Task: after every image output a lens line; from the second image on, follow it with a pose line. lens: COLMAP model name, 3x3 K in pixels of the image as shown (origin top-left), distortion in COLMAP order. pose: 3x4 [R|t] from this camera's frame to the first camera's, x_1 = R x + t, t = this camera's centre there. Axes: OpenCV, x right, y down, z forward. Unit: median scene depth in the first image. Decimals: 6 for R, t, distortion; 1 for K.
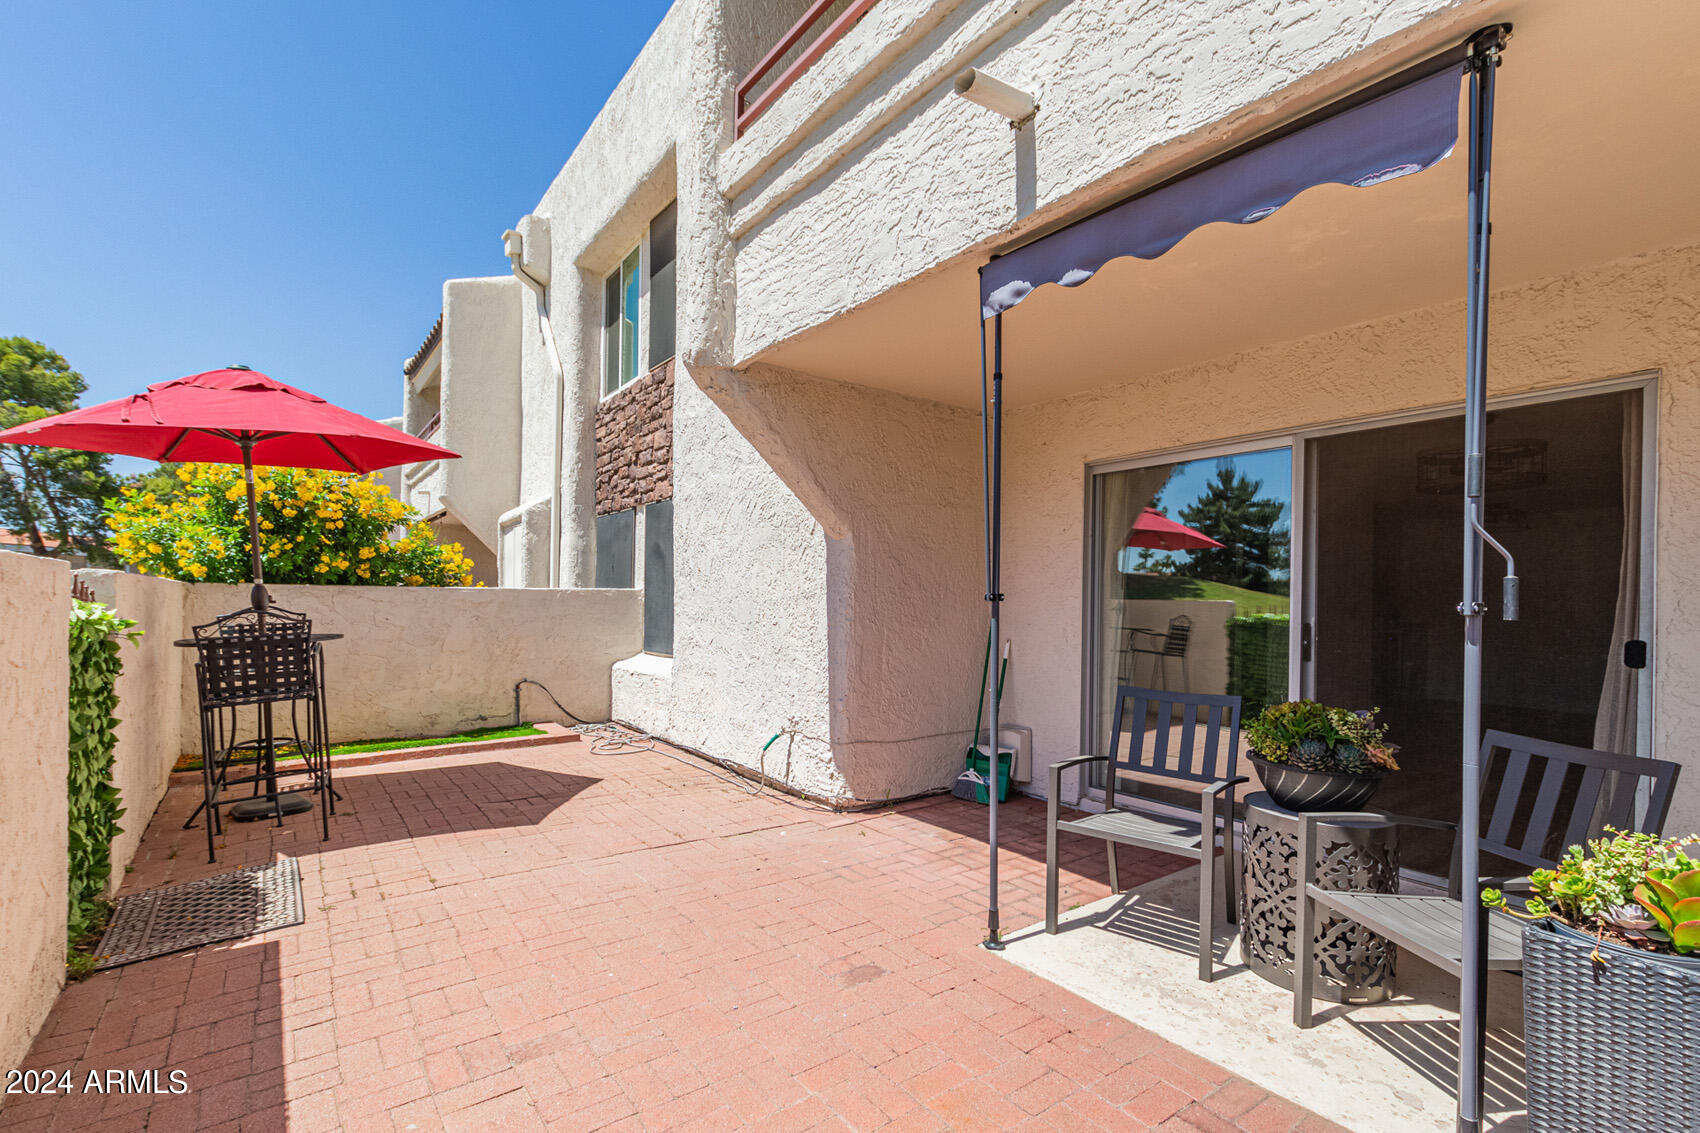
lens RADIAL K [[773.0, 0, 858.0], [0, 773.0, 601.9], [0, 0, 1]] dist [0.002621, 0.000203]
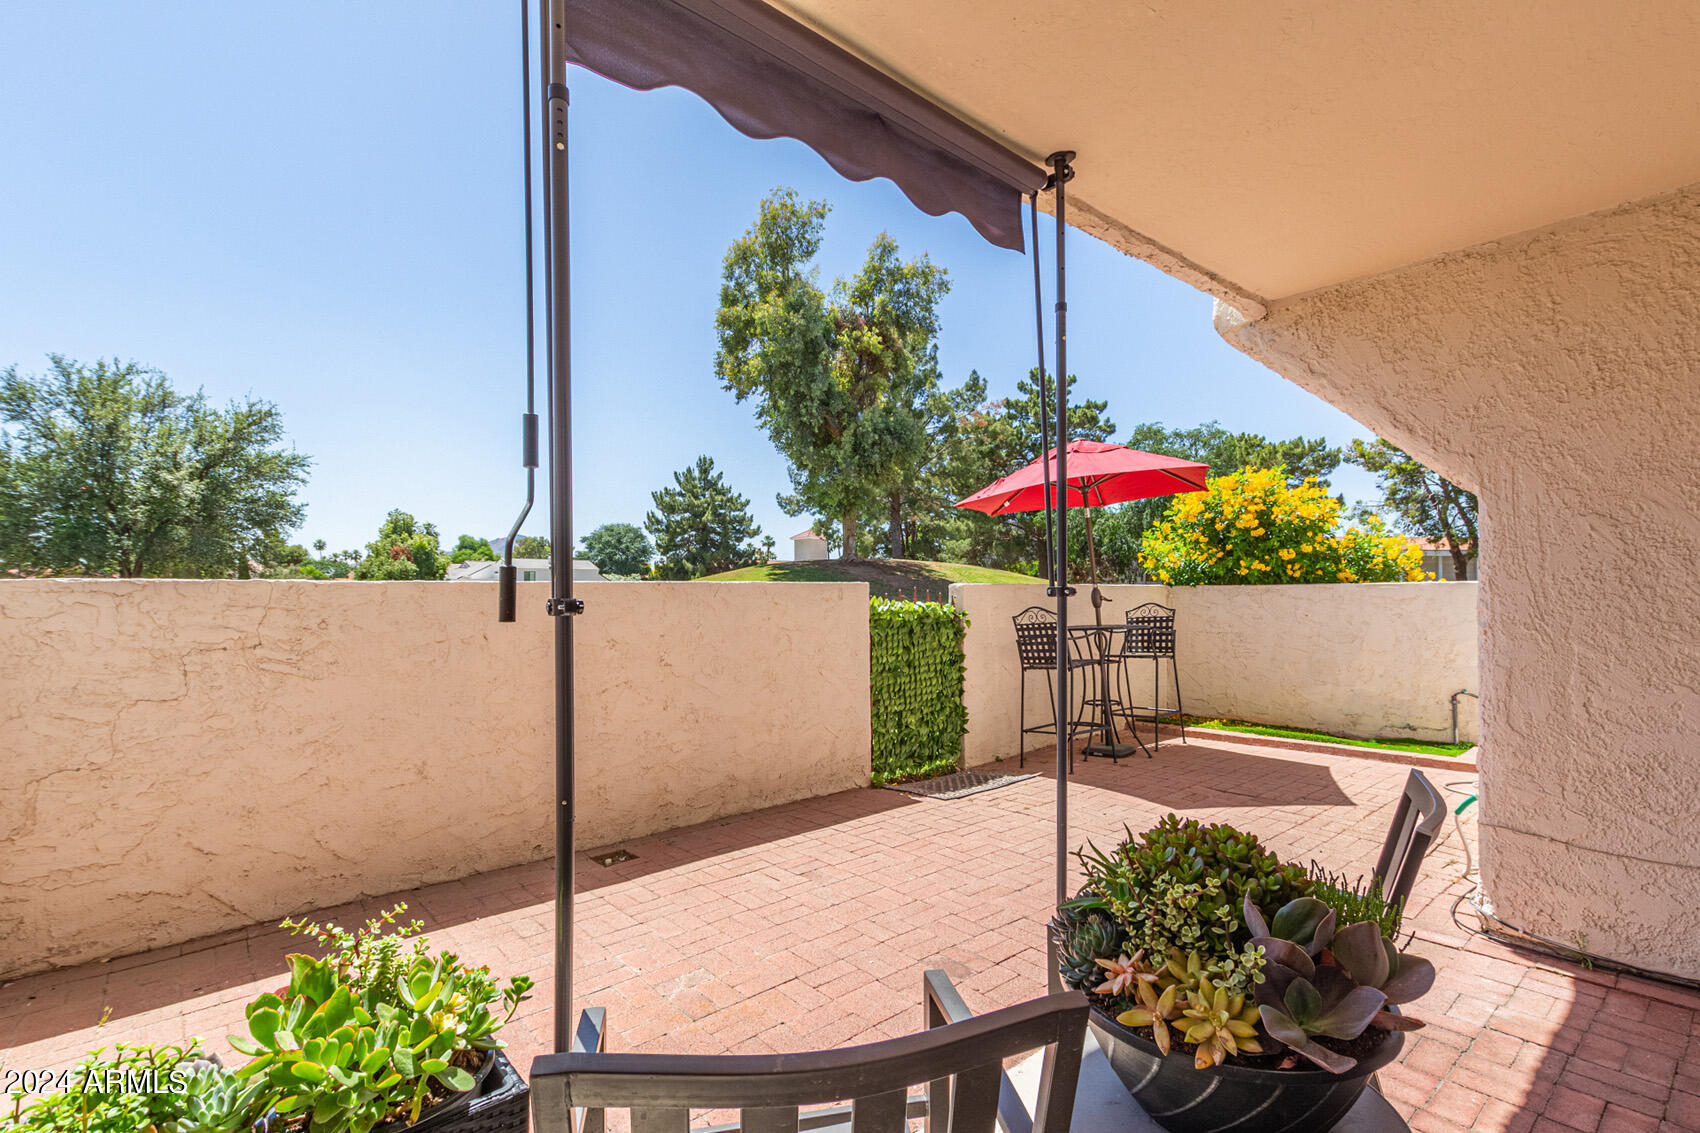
lens RADIAL K [[775.7, 0, 861.2], [0, 775.7, 584.1], [0, 0, 1]] dist [0.001785, -0.000228]
pose [[0.071034, -0.025684, -0.997143, 0.515317], [0.007437, 0.999654, -0.025219, 0.002178], [0.997446, -0.005625, 0.071201, 0.409589]]
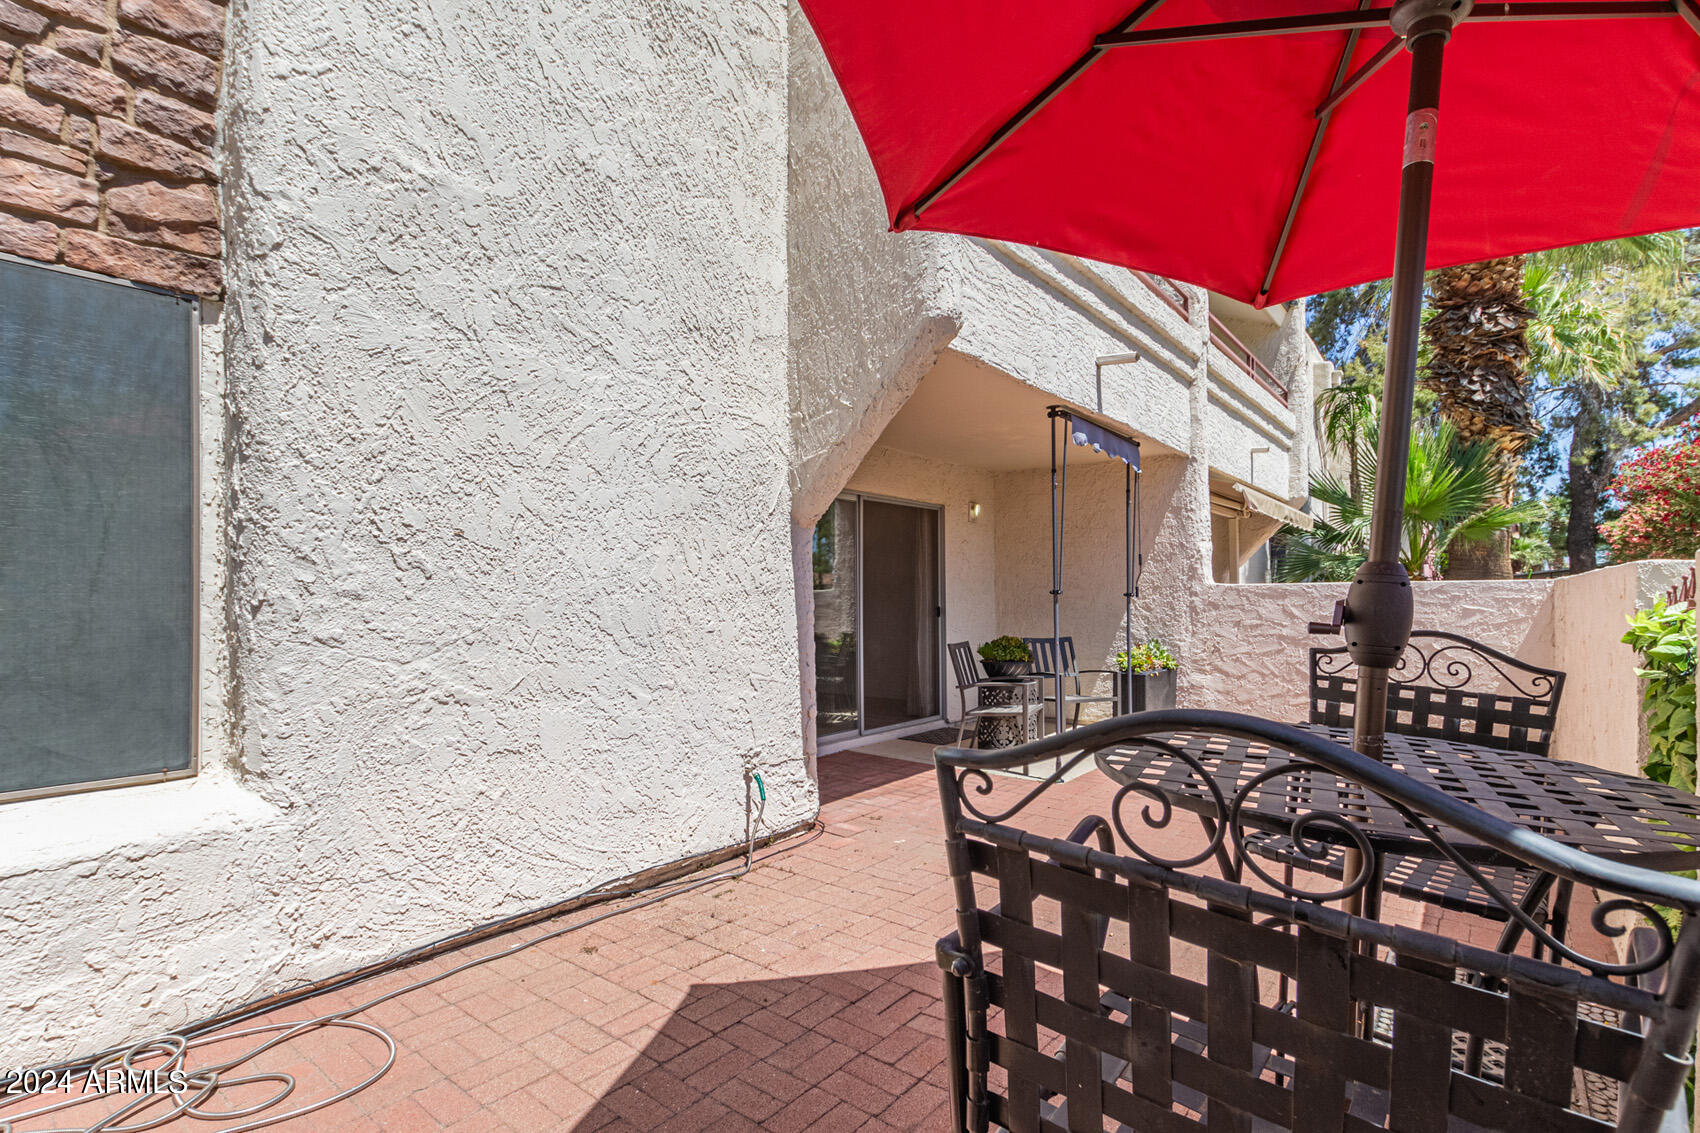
lens RADIAL K [[796.9, 0, 853.7], [0, 796.9, 593.9], [0, 0, 1]] dist [-0.001375, -0.000341]
pose [[-0.240385, -0.007666, 0.970647, -0.847557], [0.001676, 0.999964, 0.008313, -0.010639], [-0.970676, 0.003625, -0.240363, 1.060169]]
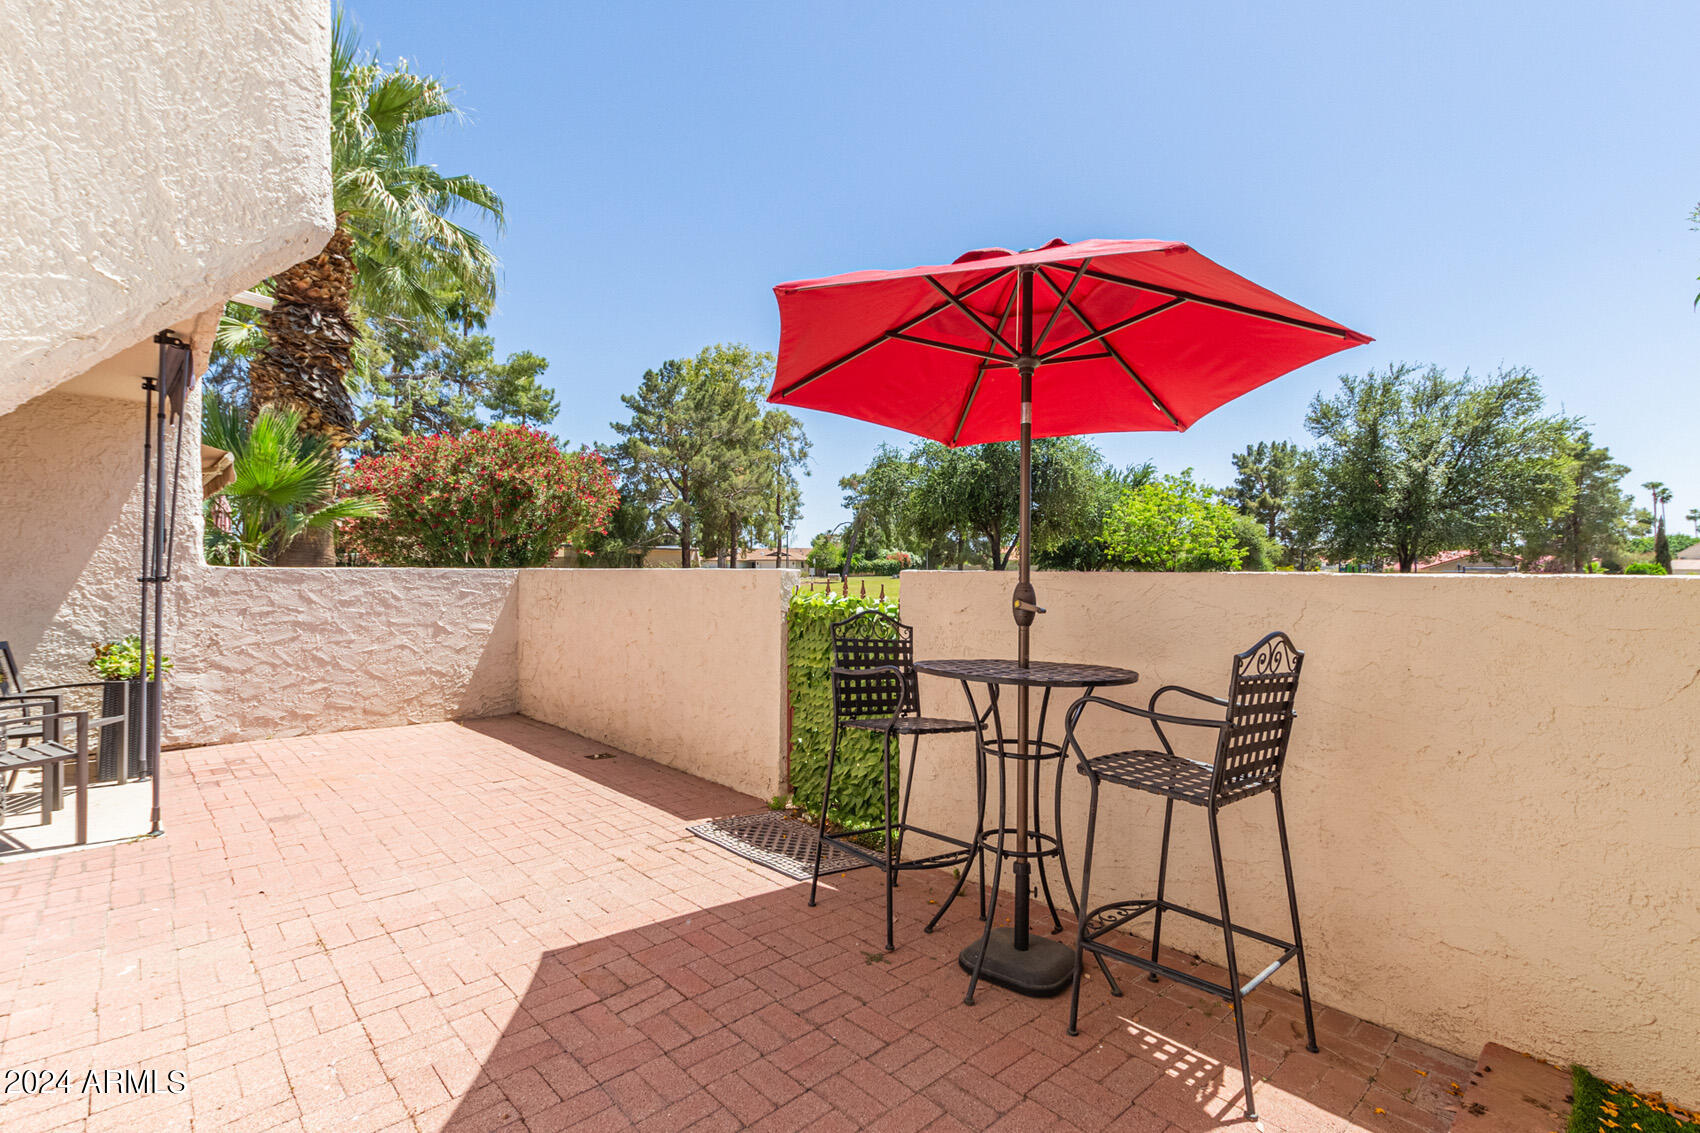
lens RADIAL K [[789.9, 0, 854.7], [0, 789.9, 567.1], [0, 0, 1]] dist [-0.000242, -0.000225]
pose [[-0.994261, -0.019639, -0.105167, -0.491793], [-0.018684, 0.999775, -0.010058, -0.020339], [0.105341, -0.008036, -0.994404, 1.386797]]
